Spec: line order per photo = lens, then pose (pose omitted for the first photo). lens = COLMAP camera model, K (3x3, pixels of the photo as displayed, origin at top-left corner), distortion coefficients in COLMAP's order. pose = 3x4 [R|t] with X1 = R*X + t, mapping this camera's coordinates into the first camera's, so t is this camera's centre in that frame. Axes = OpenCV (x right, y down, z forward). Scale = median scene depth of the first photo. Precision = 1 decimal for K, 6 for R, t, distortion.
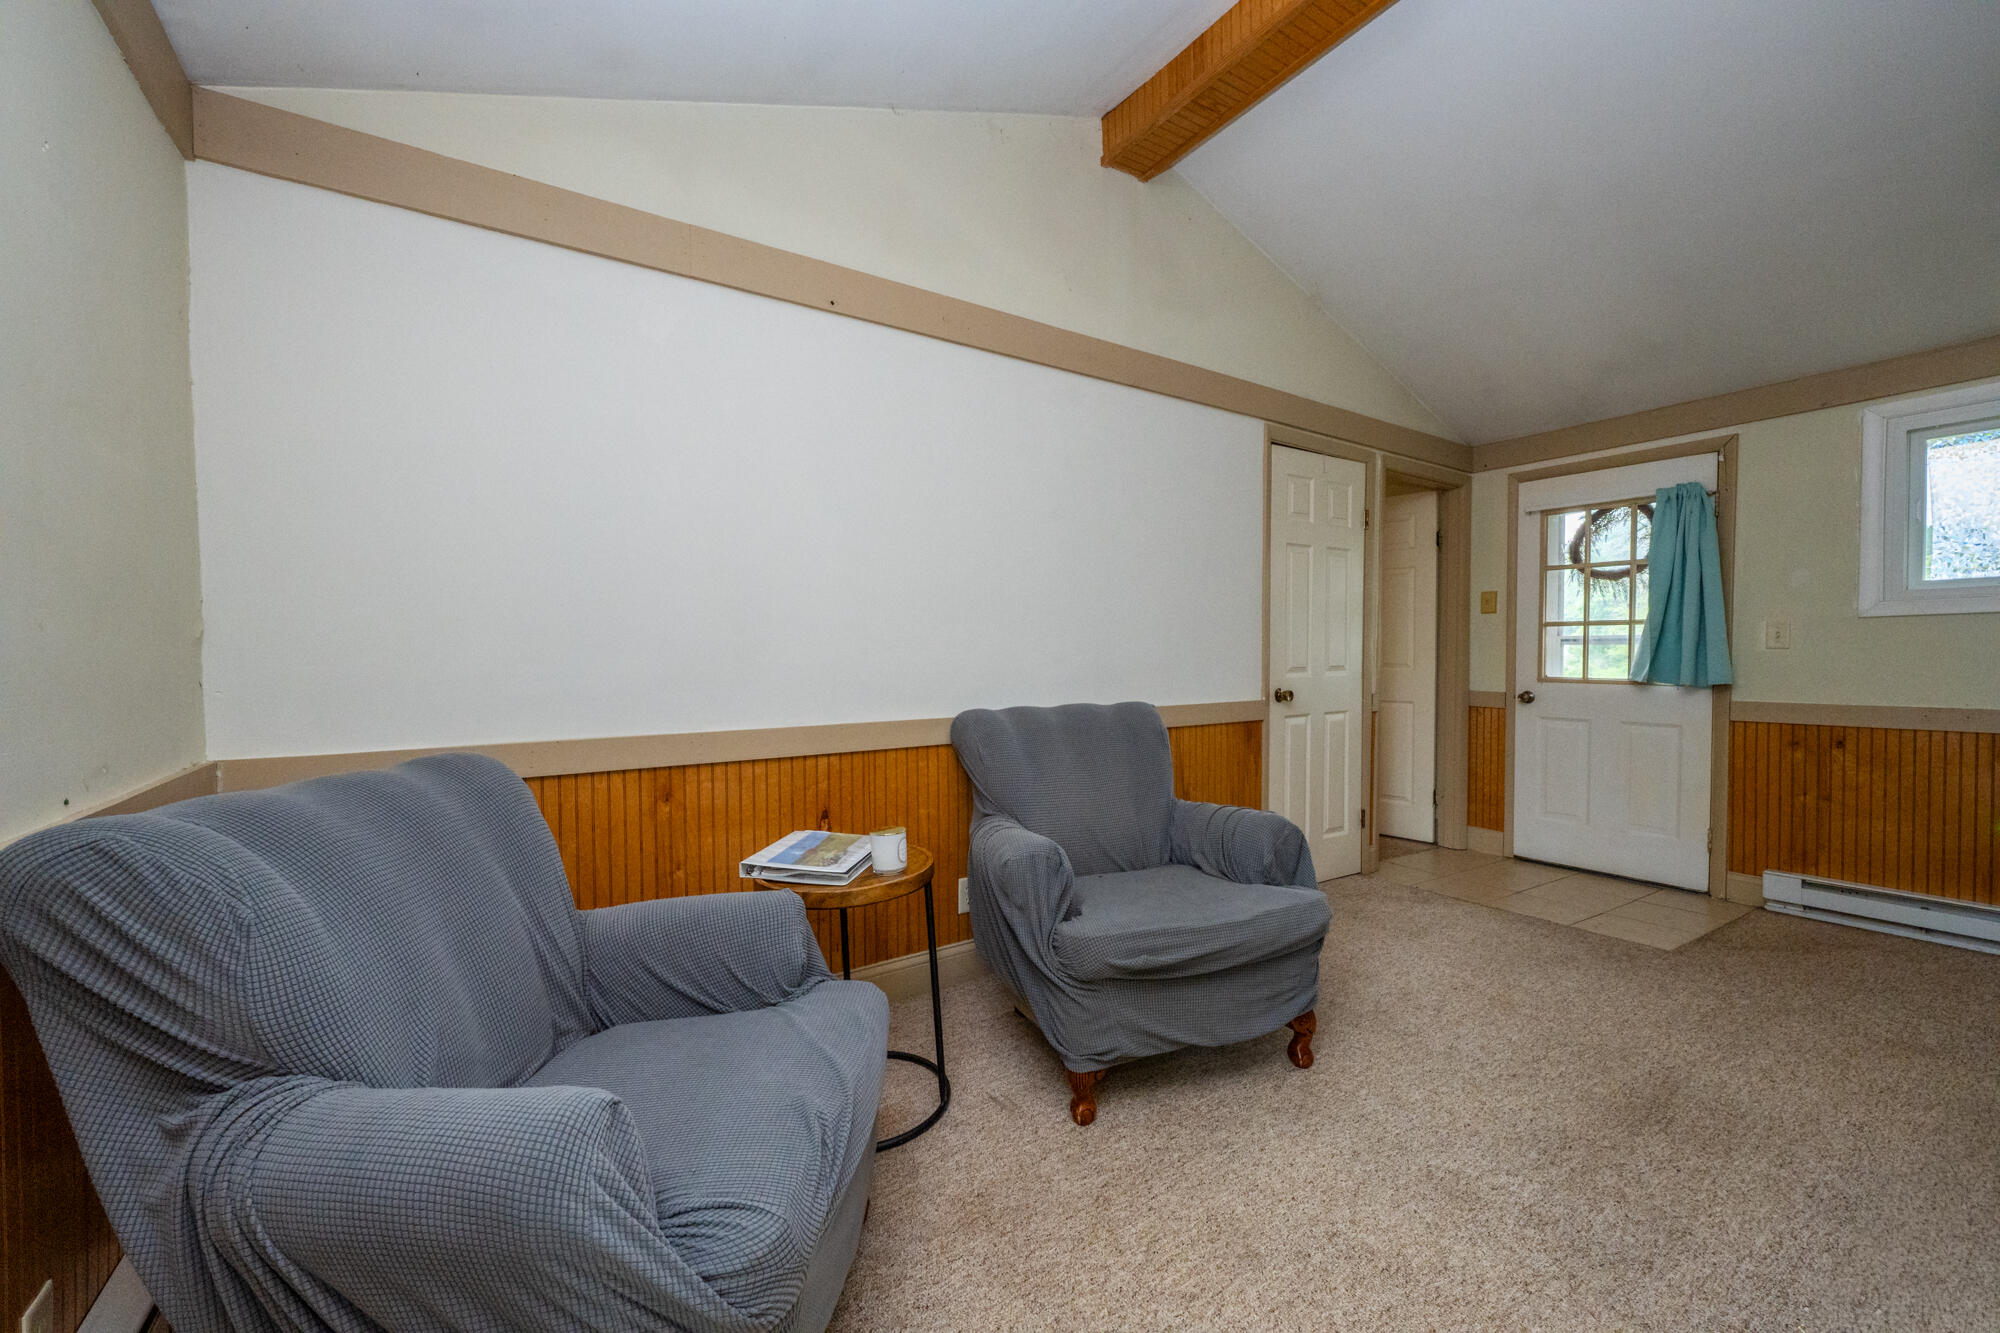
lens RADIAL K [[801.6, 0, 996.9], [0, 801.6, 676.2], [0, 0, 1]] dist [0.000258, -0.000240]
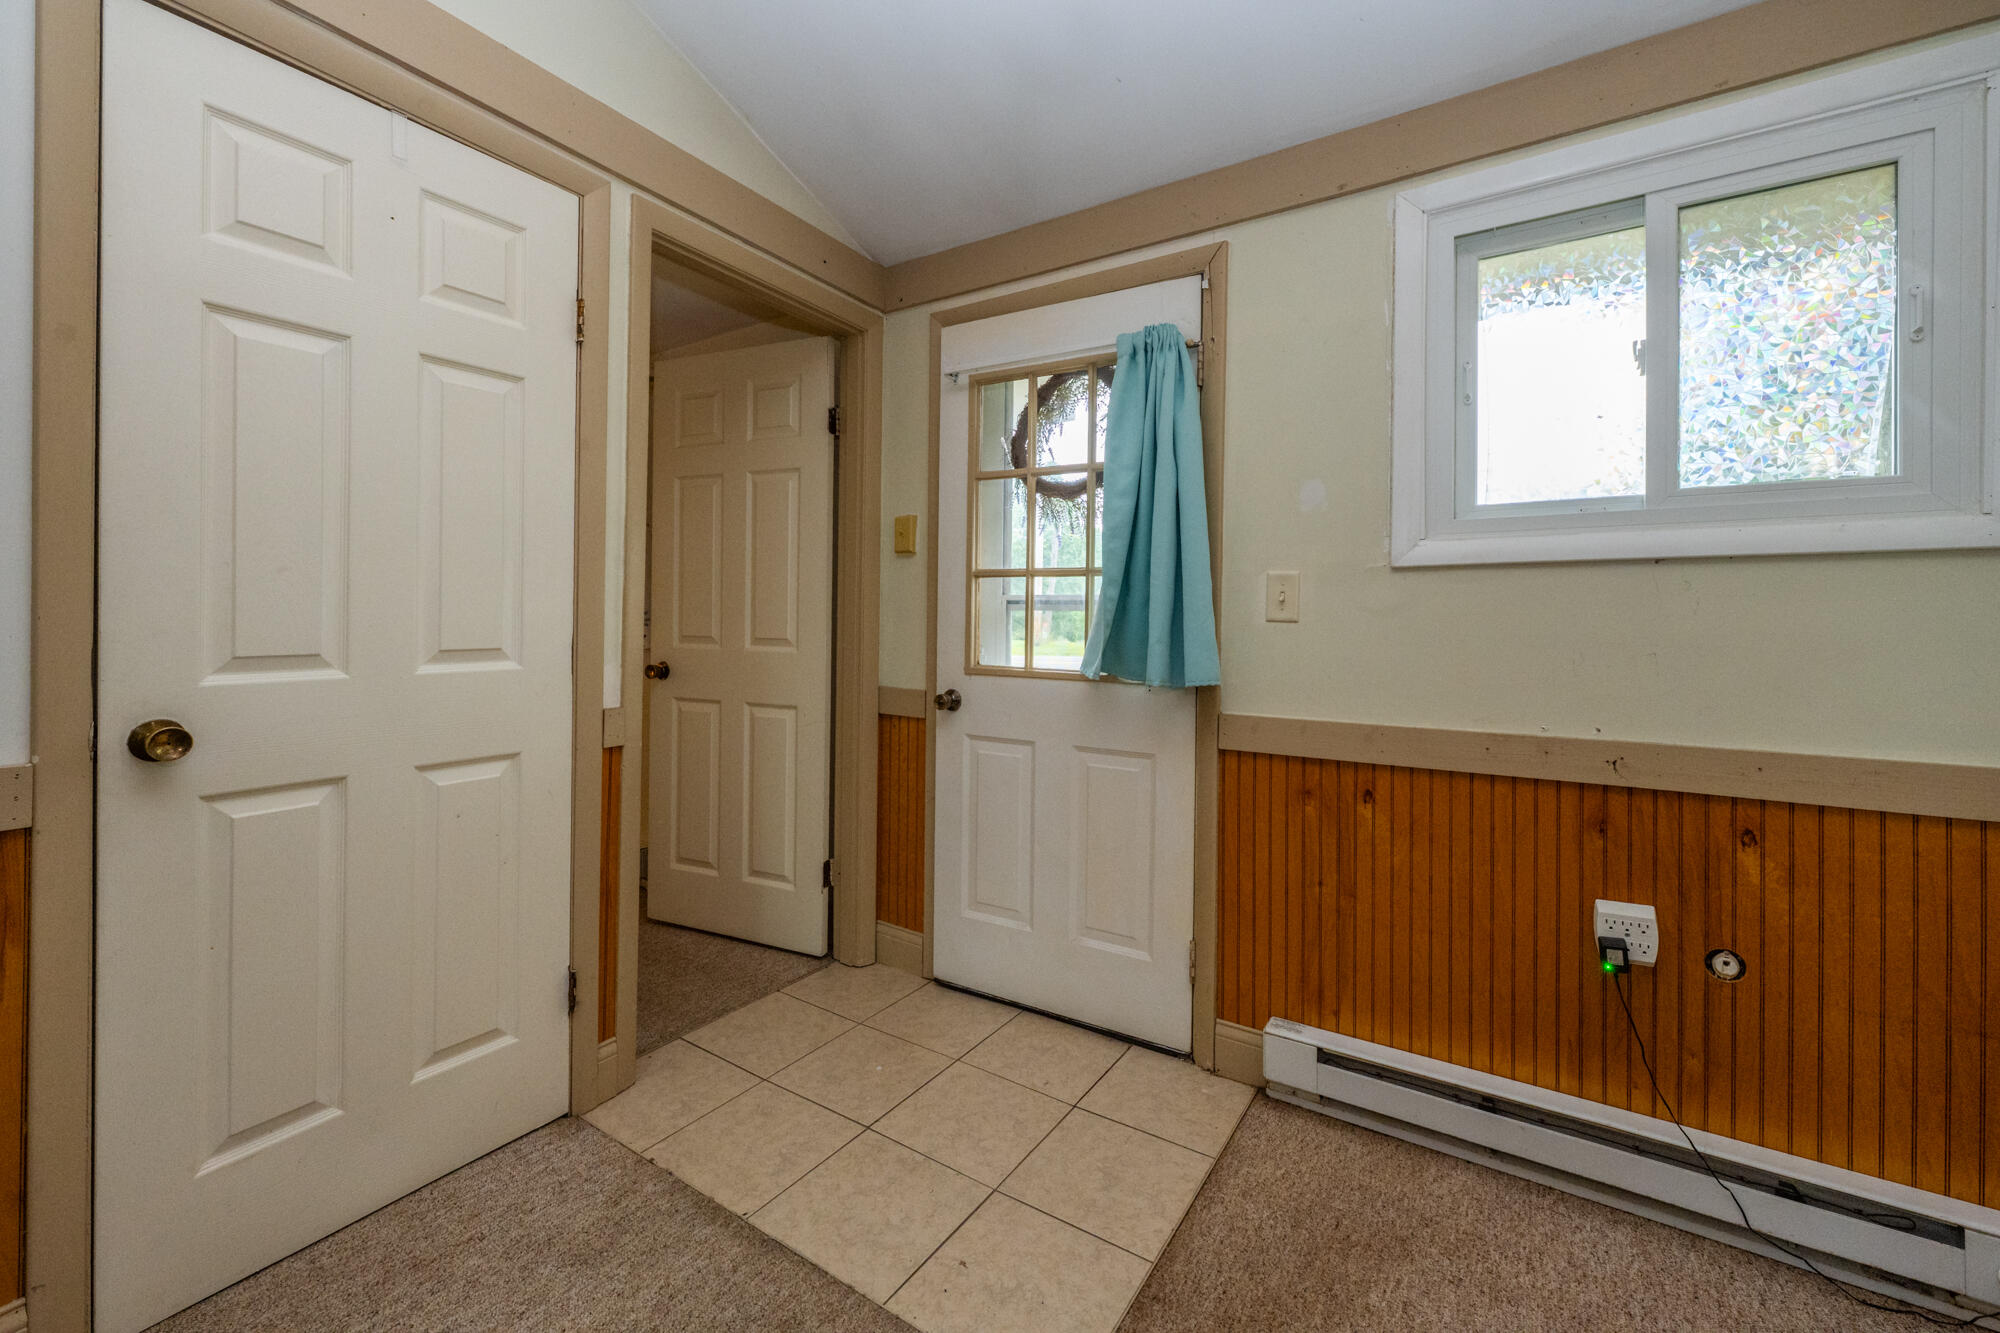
lens RADIAL K [[801.6, 0, 1006.1], [0, 801.6, 618.0], [0, 0, 1]] dist [0.000258, -0.000240]
pose [[0.909165, 0.014437, 0.416185, 0.497388], [-0.004097, 0.999661, -0.025728, -0.019455], [-0.416416, 0.021686, 0.908916, 0.502466]]
